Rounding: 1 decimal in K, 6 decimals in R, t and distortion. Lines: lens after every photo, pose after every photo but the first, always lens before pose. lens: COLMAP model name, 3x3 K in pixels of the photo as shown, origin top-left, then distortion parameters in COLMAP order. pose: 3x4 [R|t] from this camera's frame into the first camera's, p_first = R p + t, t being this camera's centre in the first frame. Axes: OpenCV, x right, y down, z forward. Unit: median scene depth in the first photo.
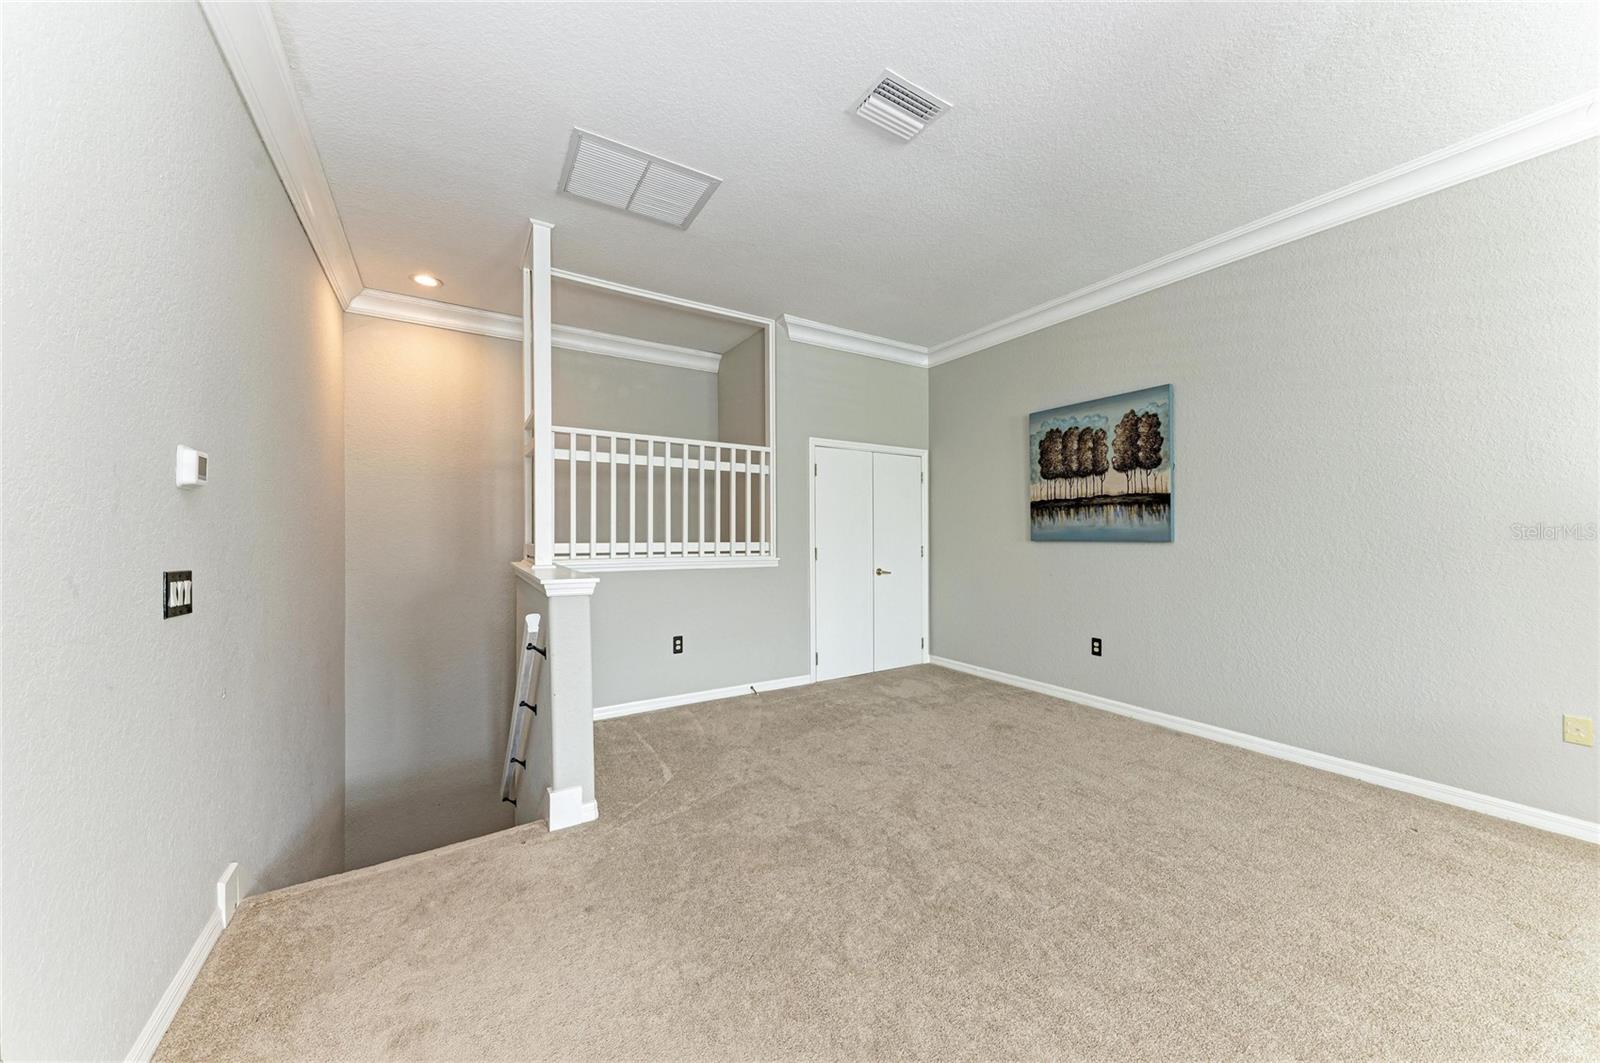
lens RADIAL K [[559.4, 0, 804.8], [0, 559.4, 537.6], [0, 0, 1]] dist [0.010642, -0.002439]
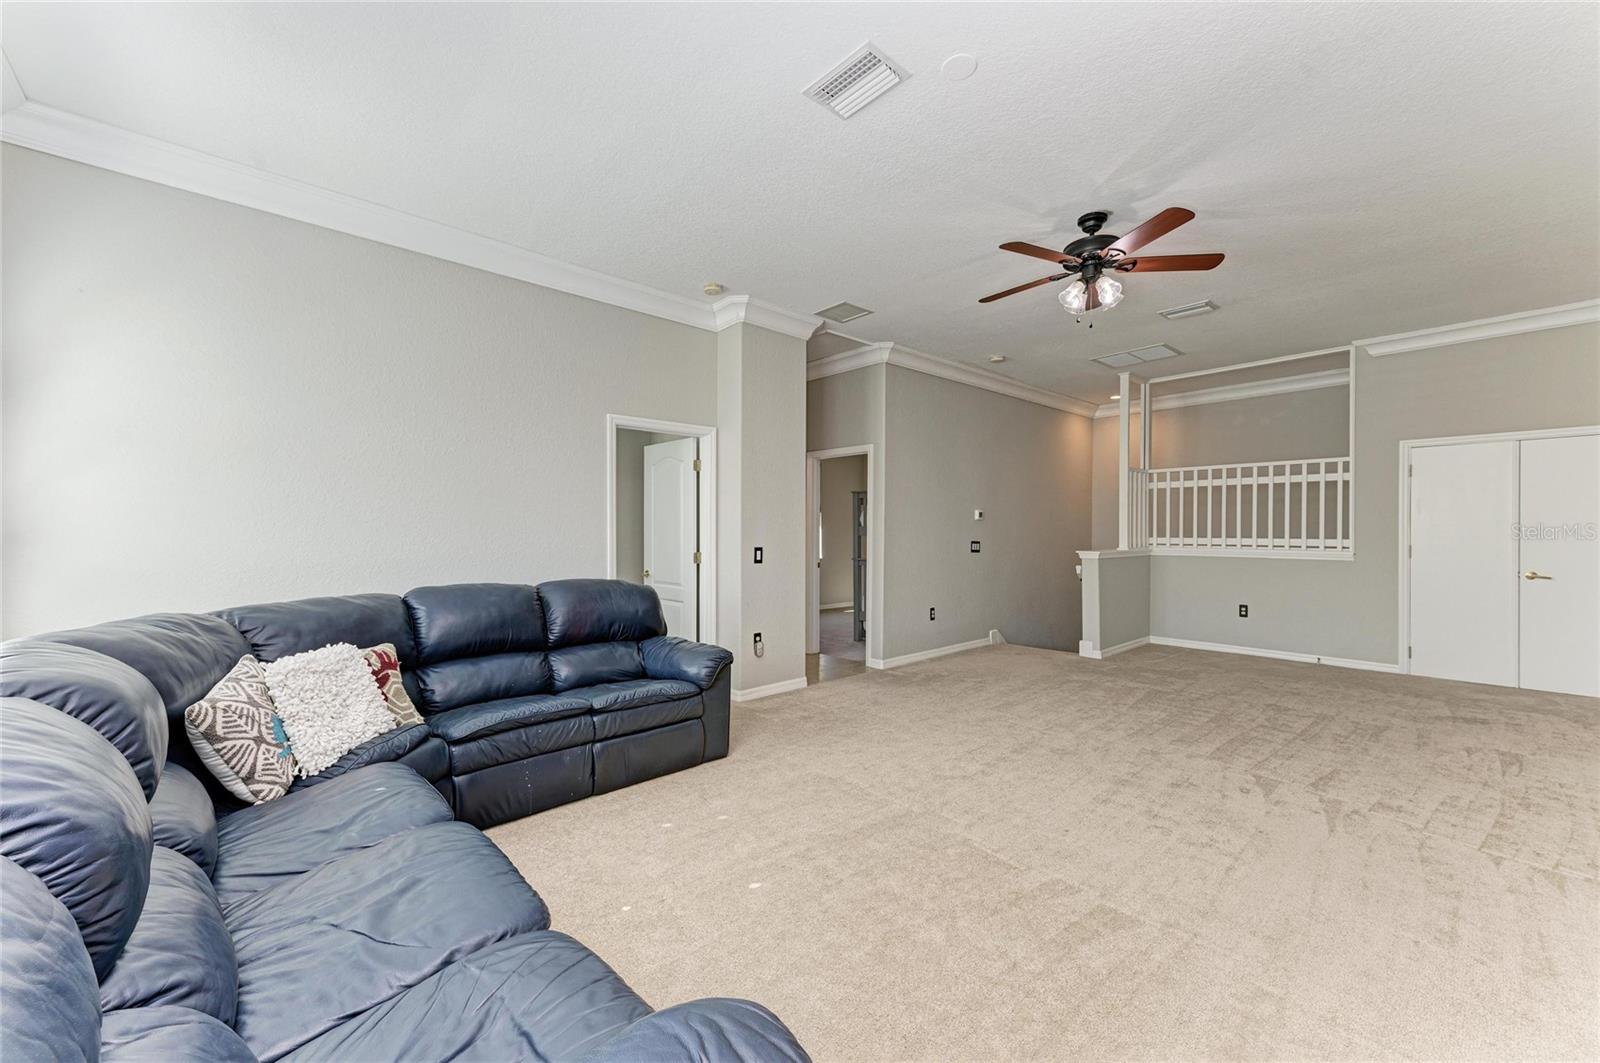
lens RADIAL K [[622.4, 0, 801.9], [0, 622.4, 534.2], [0, 0, 1]] dist [0.011845, -0.002375]
pose [[0.166991, 0.004883, -0.985946, 1.033358], [-0.007692, 0.999964, 0.003650, 0.000989], [0.985928, 0.006974, 0.167022, -0.324211]]
